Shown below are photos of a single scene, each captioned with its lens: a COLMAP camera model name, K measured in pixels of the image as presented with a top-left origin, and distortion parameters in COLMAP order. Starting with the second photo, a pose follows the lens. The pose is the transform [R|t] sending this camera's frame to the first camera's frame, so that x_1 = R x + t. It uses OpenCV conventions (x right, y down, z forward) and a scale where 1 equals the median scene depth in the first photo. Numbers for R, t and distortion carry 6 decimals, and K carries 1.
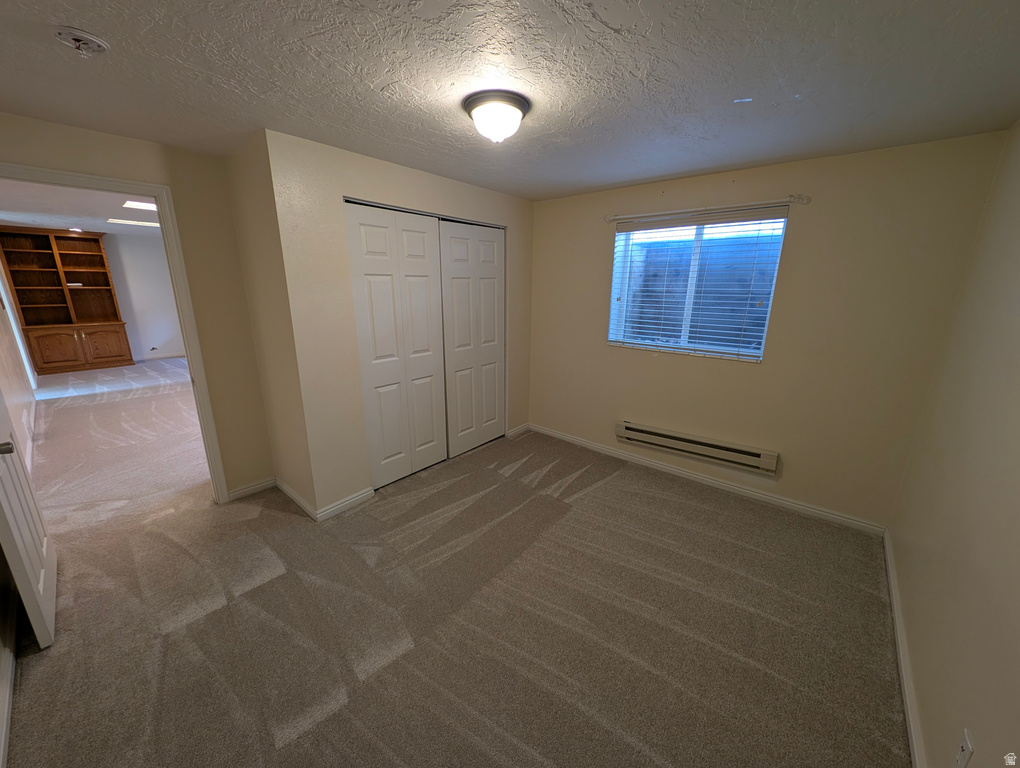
lens RADIAL K [[382.2, 0, 510.0], [0, 382.2, 384.0], [0, 0, 1]] dist [-0.000273, -0.000047]
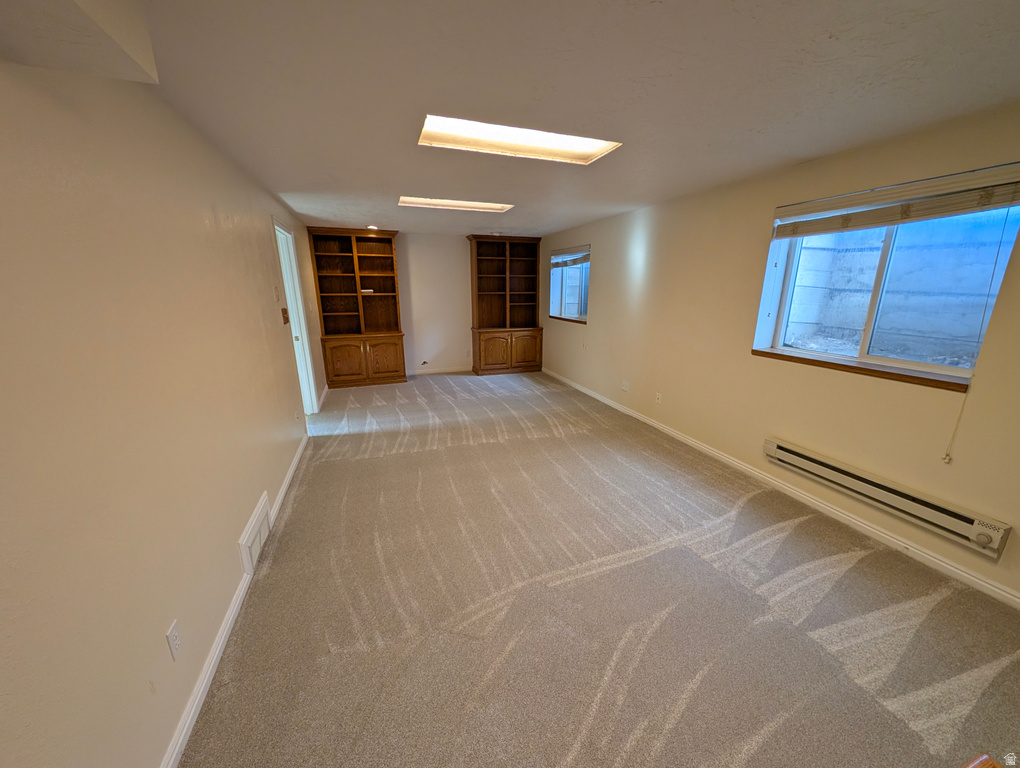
lens RADIAL K [[391.2, 0, 514.8], [0, 391.2, 392.7], [0, 0, 1]] dist [-0.001148, -0.000181]
pose [[0.868234, 0.118006, -0.481918, -0.363706], [-0.116046, 0.992662, 0.034000, -0.093555], [0.482394, 0.026404, 0.875556, 0.366726]]
